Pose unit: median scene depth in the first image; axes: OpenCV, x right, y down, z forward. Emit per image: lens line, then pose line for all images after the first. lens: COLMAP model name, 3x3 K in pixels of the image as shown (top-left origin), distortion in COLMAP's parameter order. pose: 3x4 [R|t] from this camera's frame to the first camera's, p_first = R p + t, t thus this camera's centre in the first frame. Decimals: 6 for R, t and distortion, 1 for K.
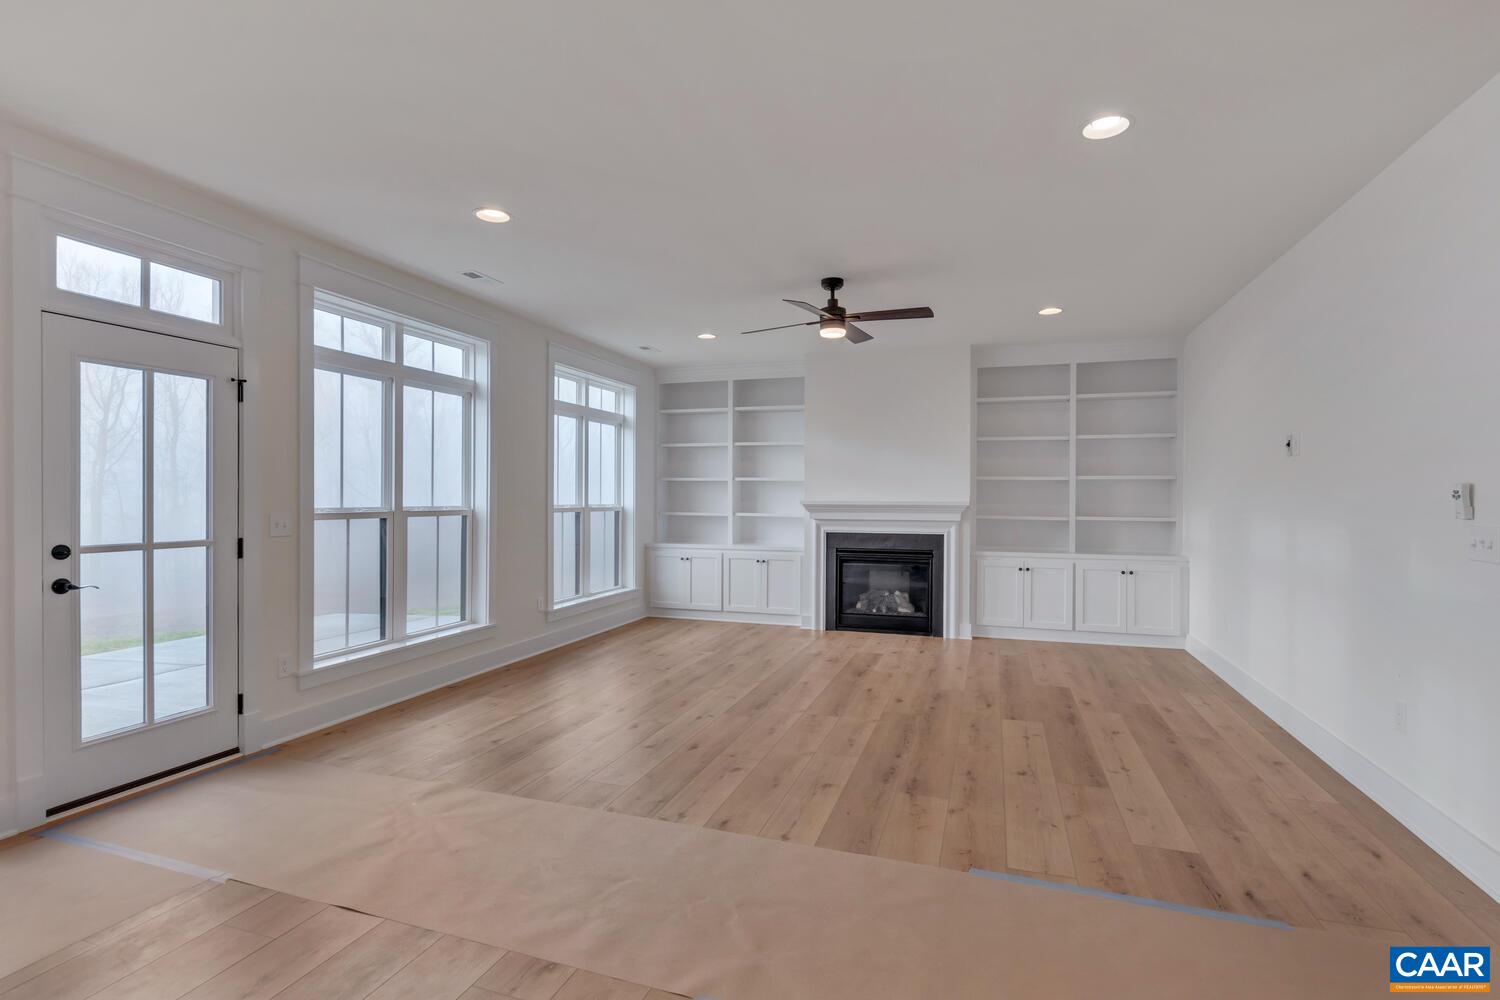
lens RADIAL K [[665.1, 0, 771.7], [0, 665.1, 503.2], [0, 0, 1]] dist [-0.000243, -0.000069]
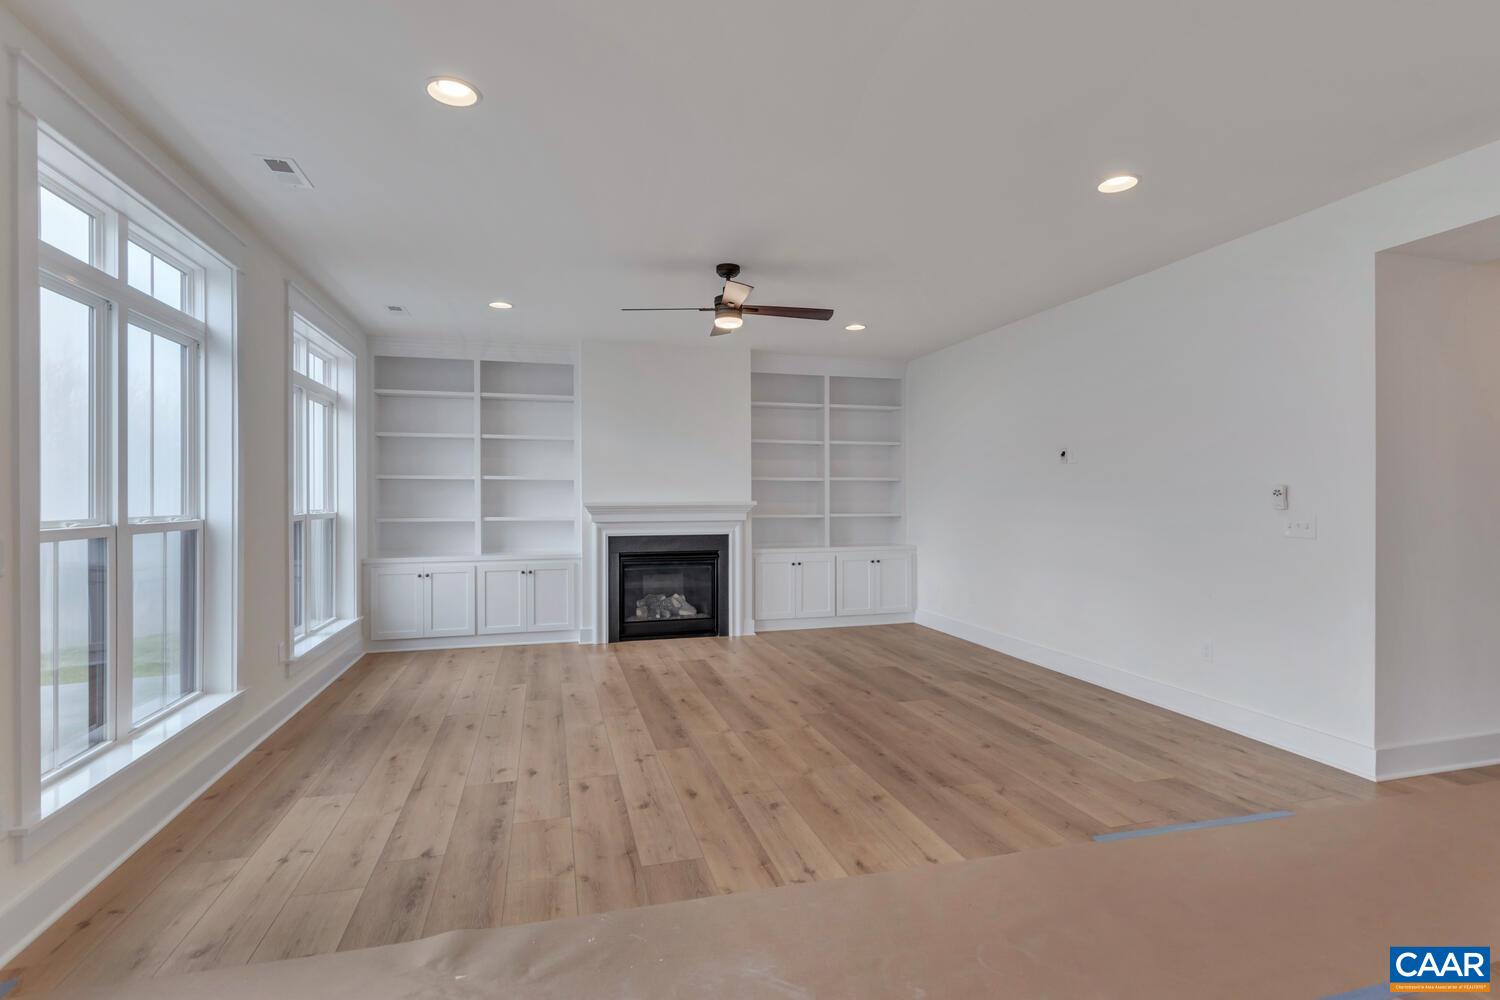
lens RADIAL K [[669.2, 0, 750.0], [0, 669.2, 500.0], [0, 0, 1]] dist [-0.000540, -0.000448]
pose [[0.854228, -0.008298, 0.519833, -0.237677], [0.011176, 0.999935, -0.002404, -0.001795], [-0.519779, 0.007863, 0.854265, 0.112232]]
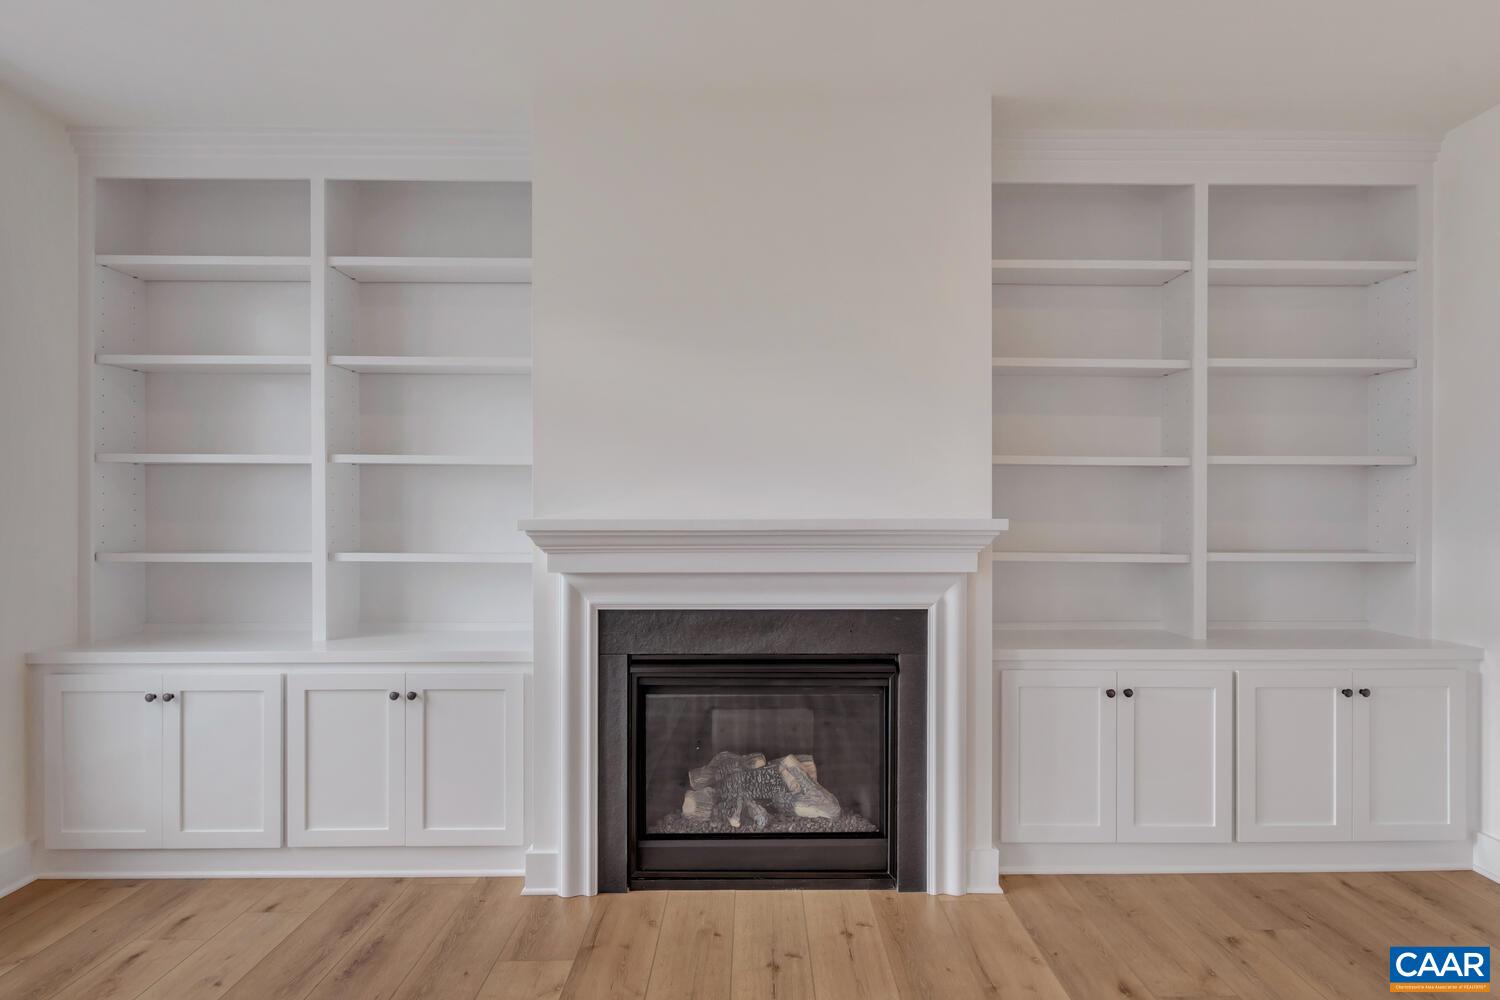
lens RADIAL K [[818.6, 0, 757.2], [0, 818.6, 521.1], [0, 0, 1]] dist [-0.001924, -0.000535]
pose [[0.956758, -0.005622, 0.290829, 0.038803], [0.005593, 0.999984, 0.000932, -0.002378], [-0.290830, 0.000735, 0.956775, 0.588508]]
